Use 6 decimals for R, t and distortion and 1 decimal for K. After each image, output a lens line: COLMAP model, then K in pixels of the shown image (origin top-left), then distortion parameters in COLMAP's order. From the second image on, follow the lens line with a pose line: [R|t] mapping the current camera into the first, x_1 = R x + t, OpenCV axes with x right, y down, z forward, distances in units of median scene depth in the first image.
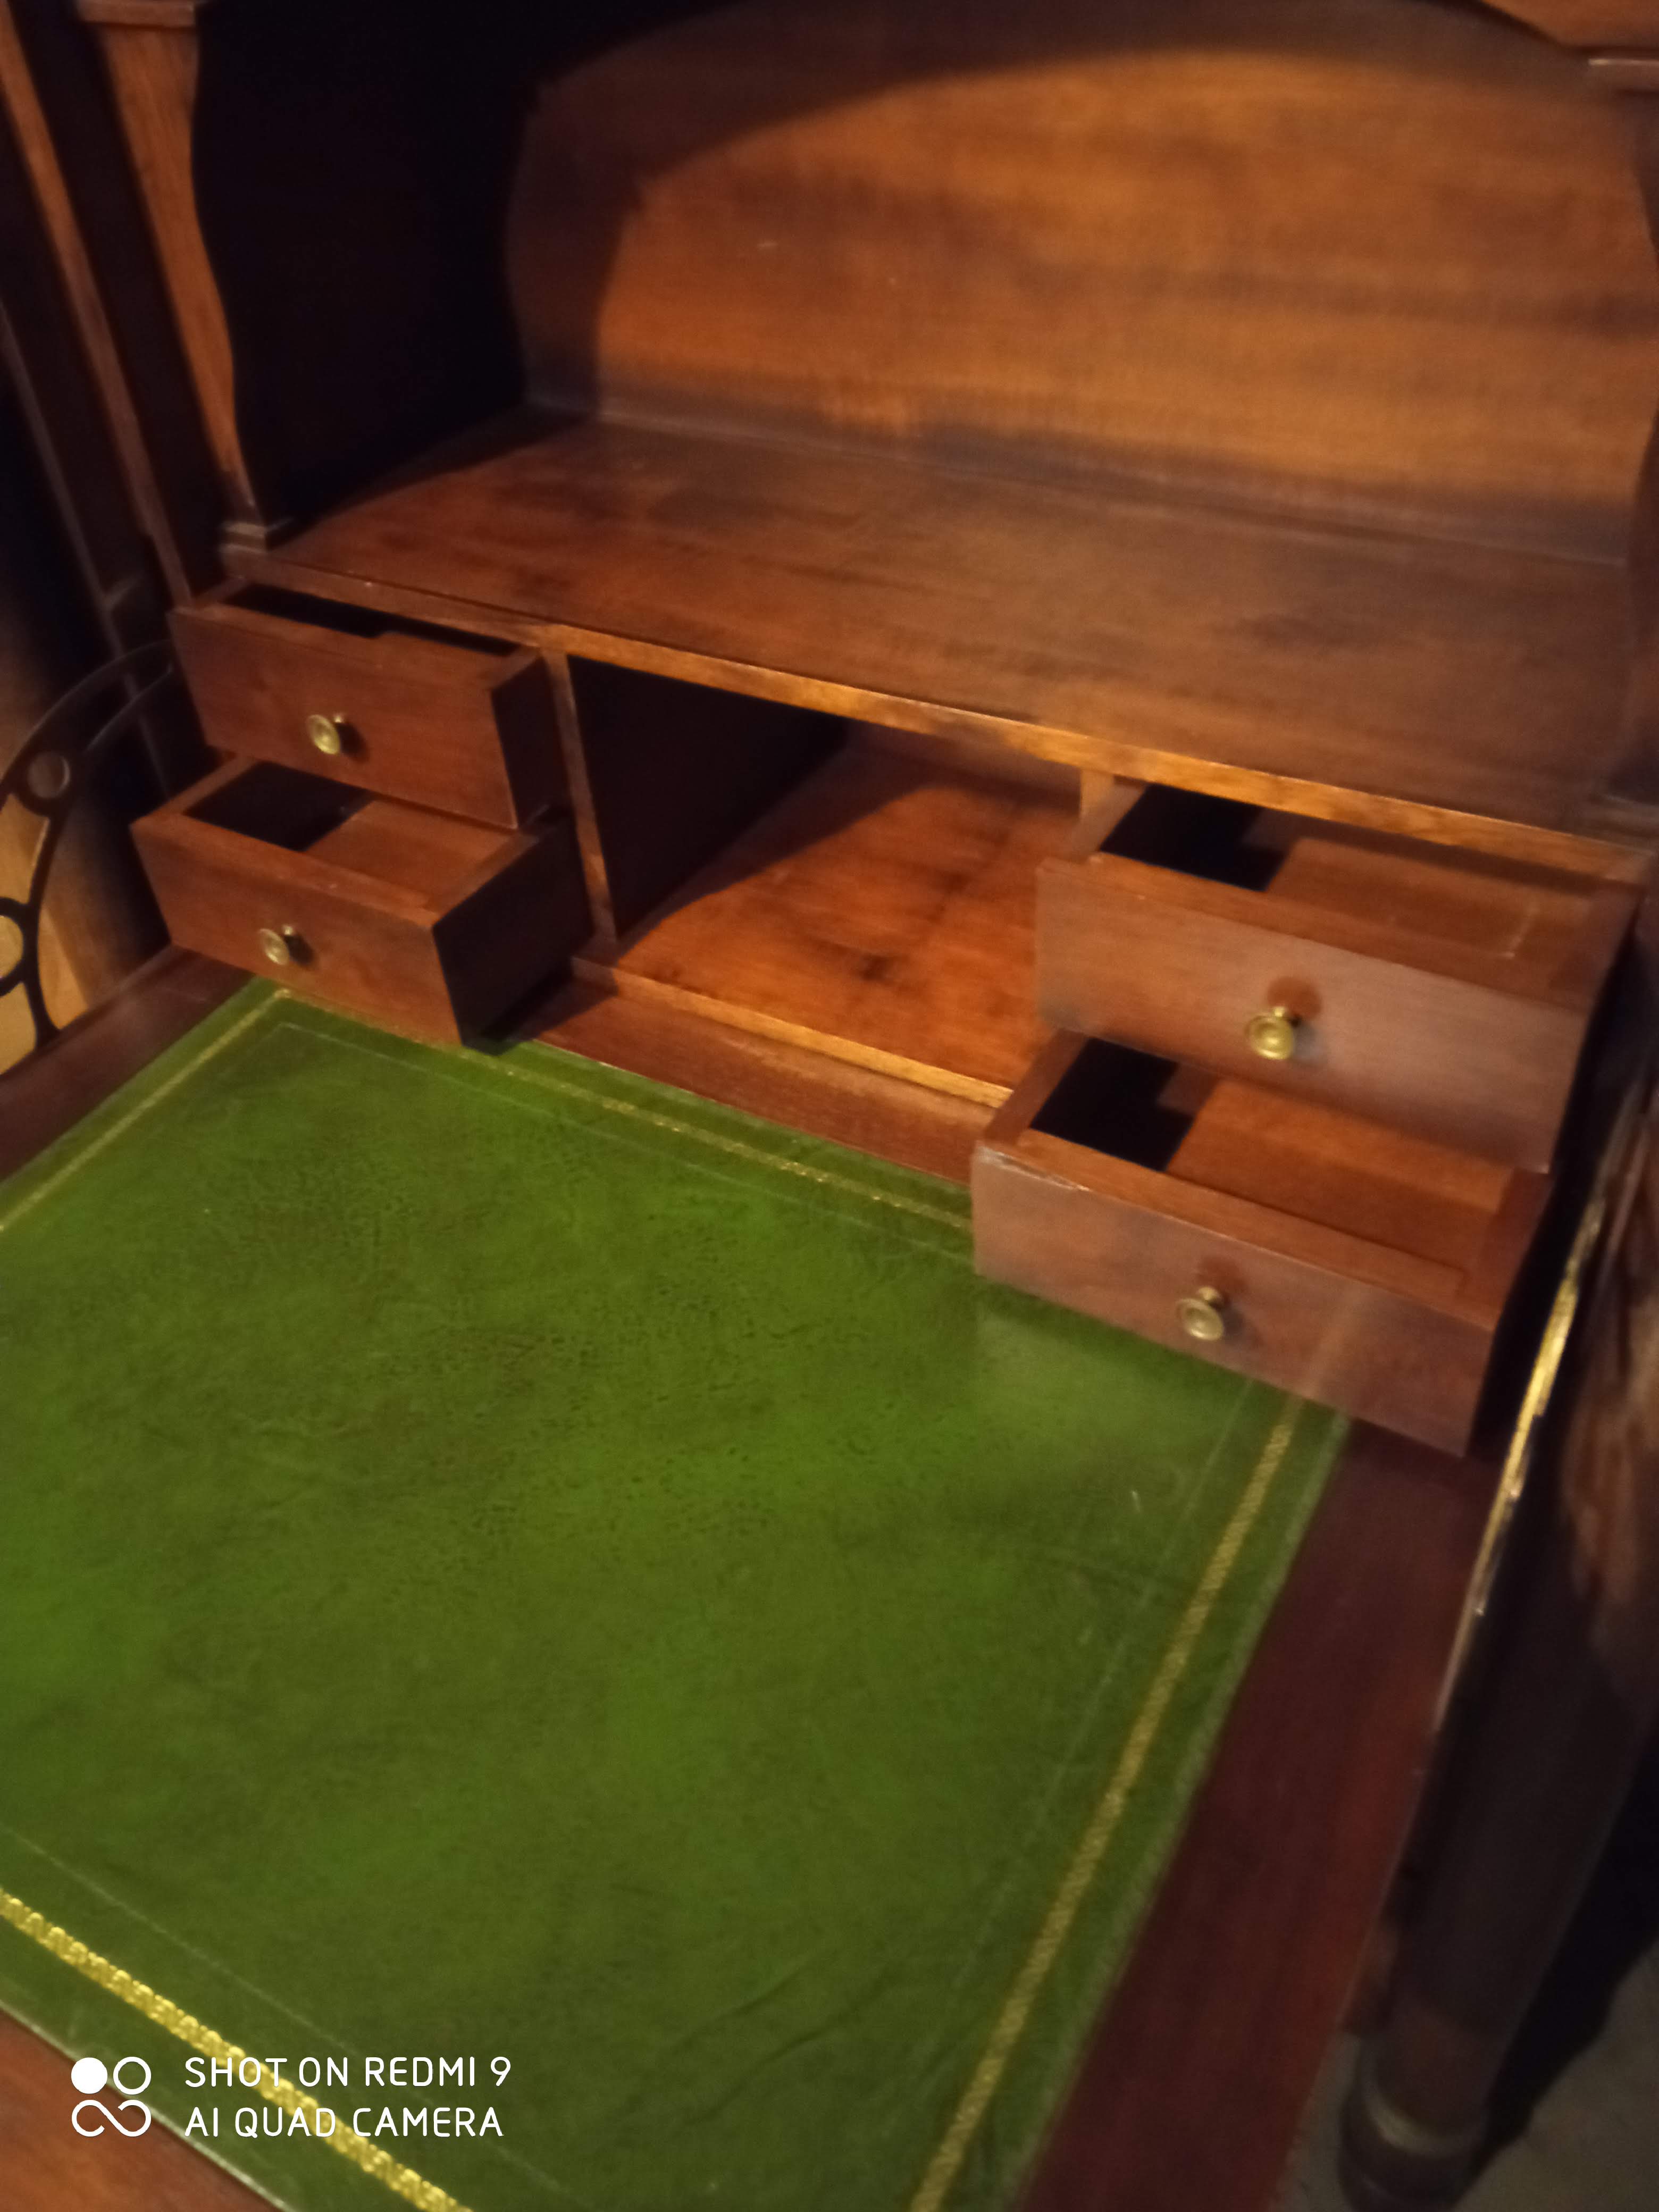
lens RADIAL K [[1891.9, 0, 827.2], [0, 1891.9, 1107.3], [0, 0, 1]] dist [0.078329, -0.124503]
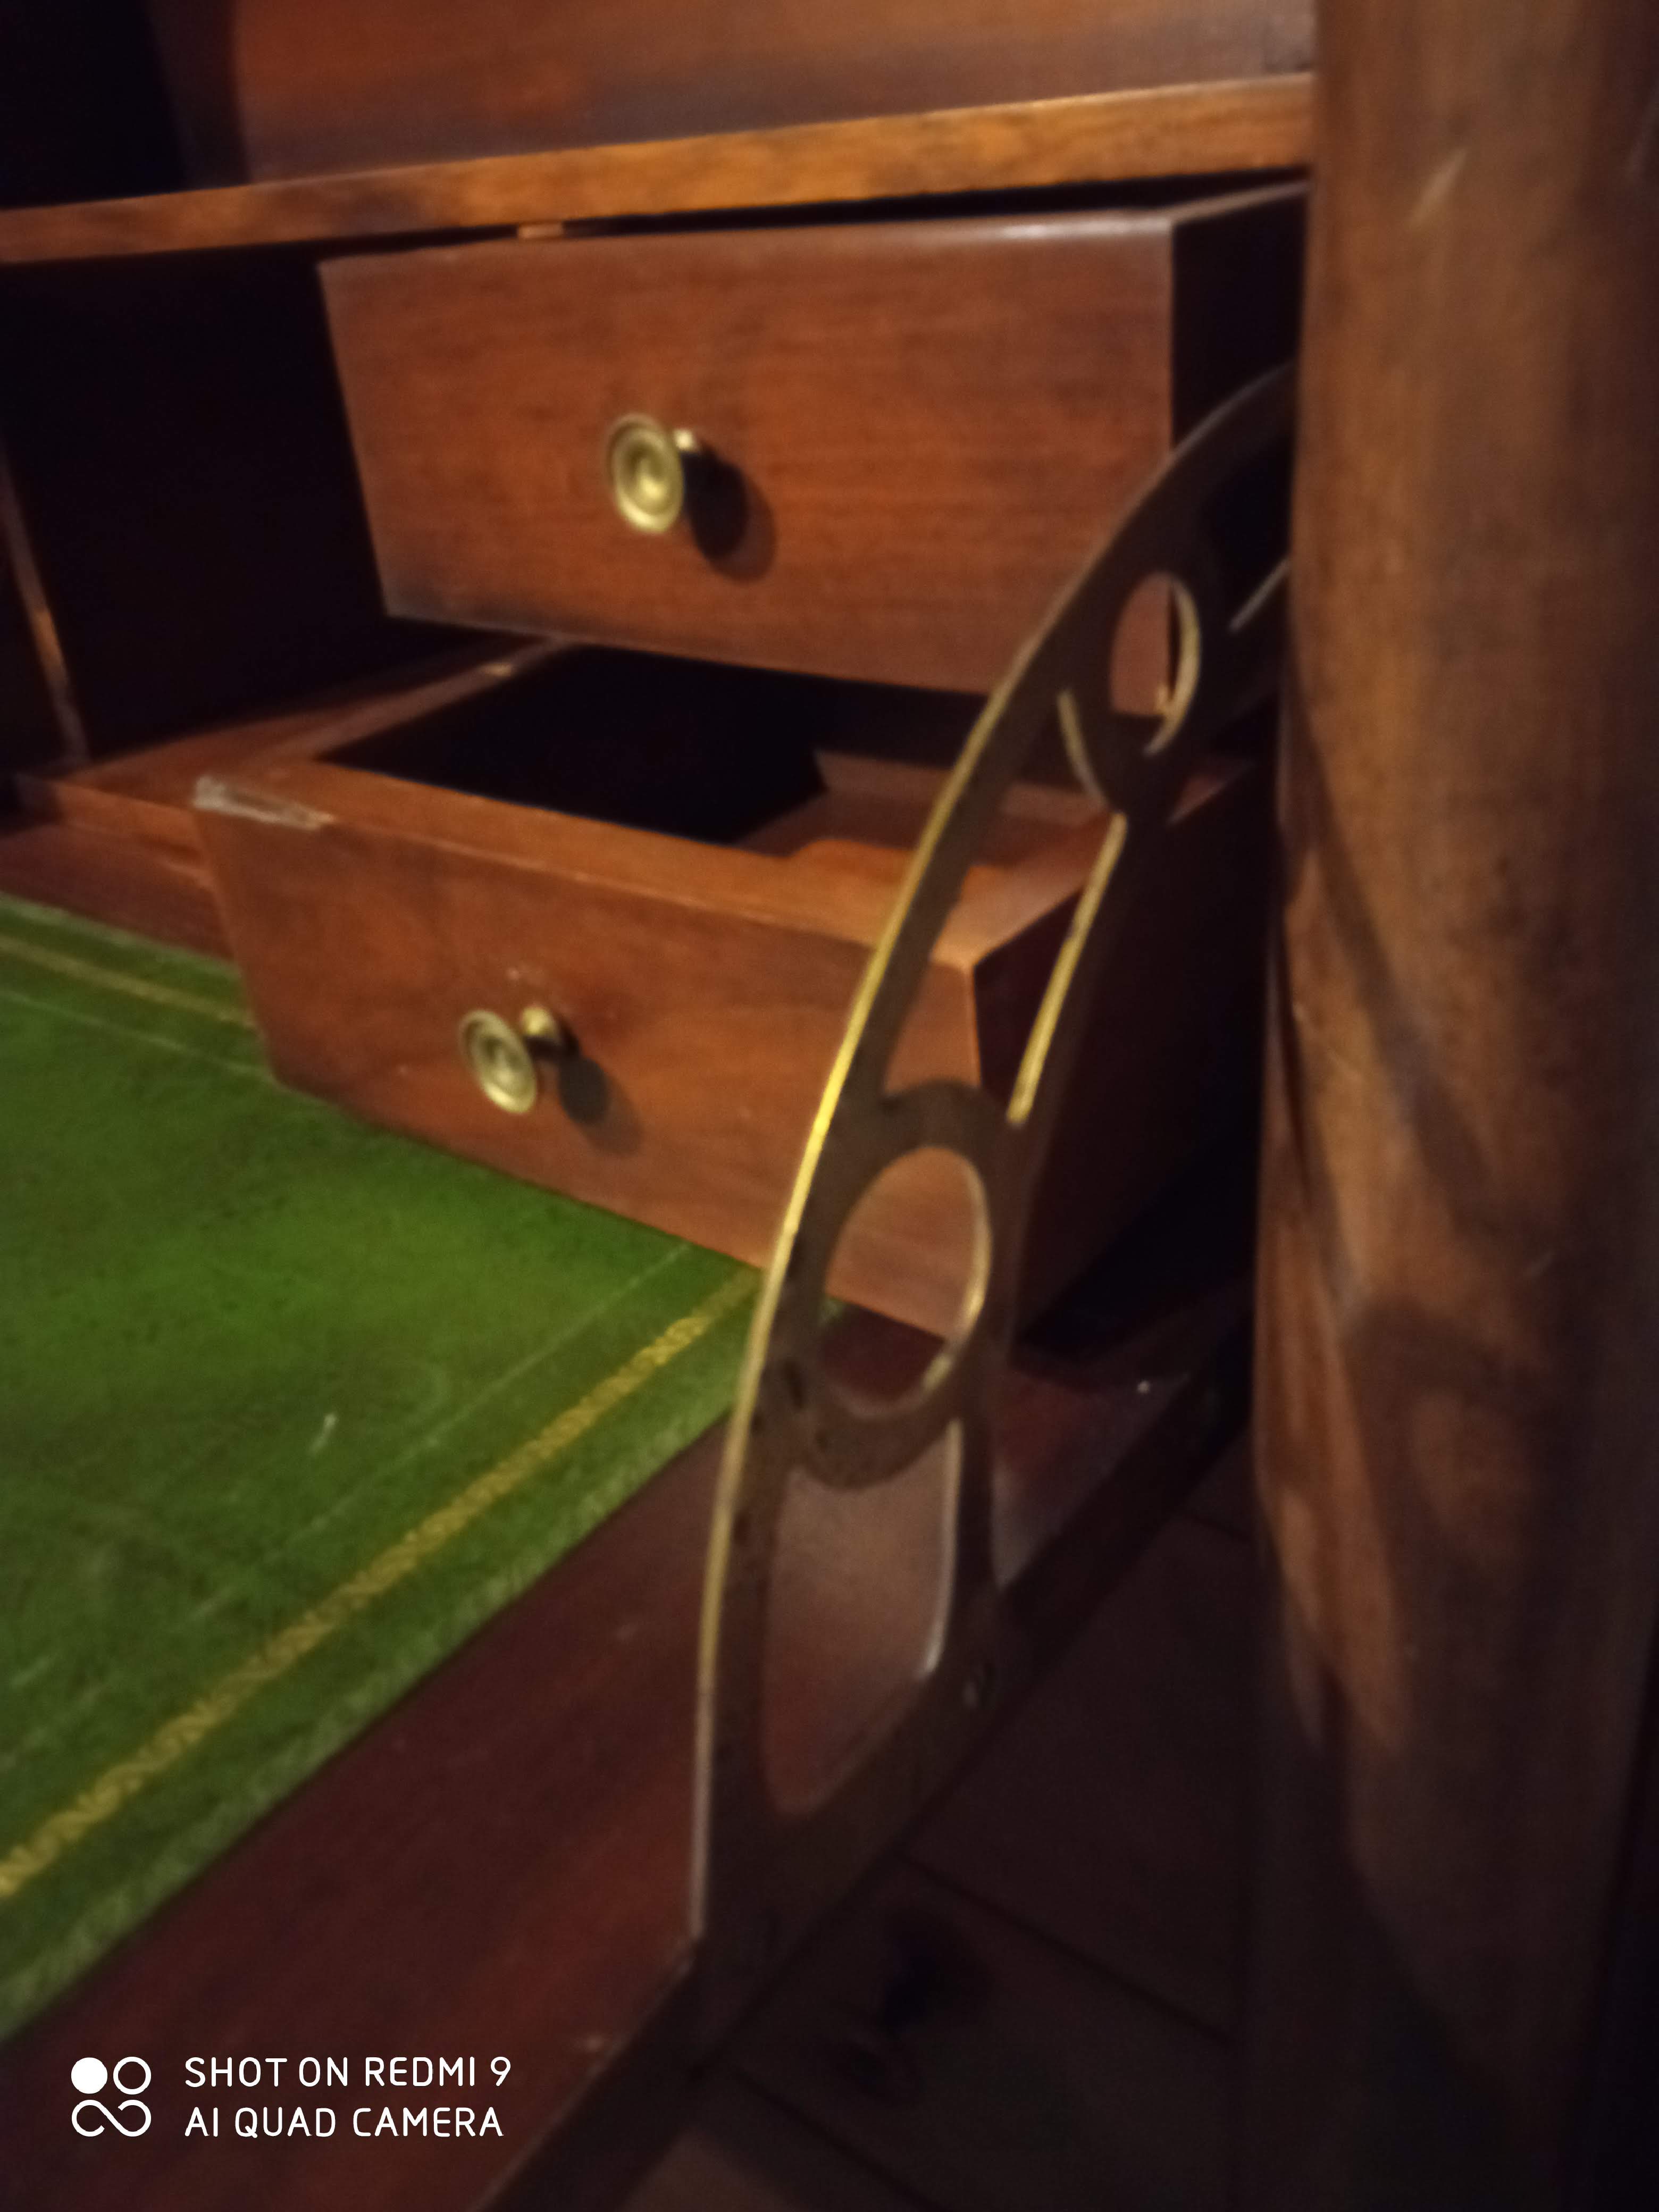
lens RADIAL K [[1891.9, 0, 827.2], [0, 1891.9, 1107.3], [0, 0, 1]] dist [0.078329, -0.124503]
pose [[0.990619, 0.040445, -0.130531, 0.345451], [-0.066157, 0.977738, -0.199126, 0.215374], [0.119572, 0.205894, 0.971242, 0.544681]]
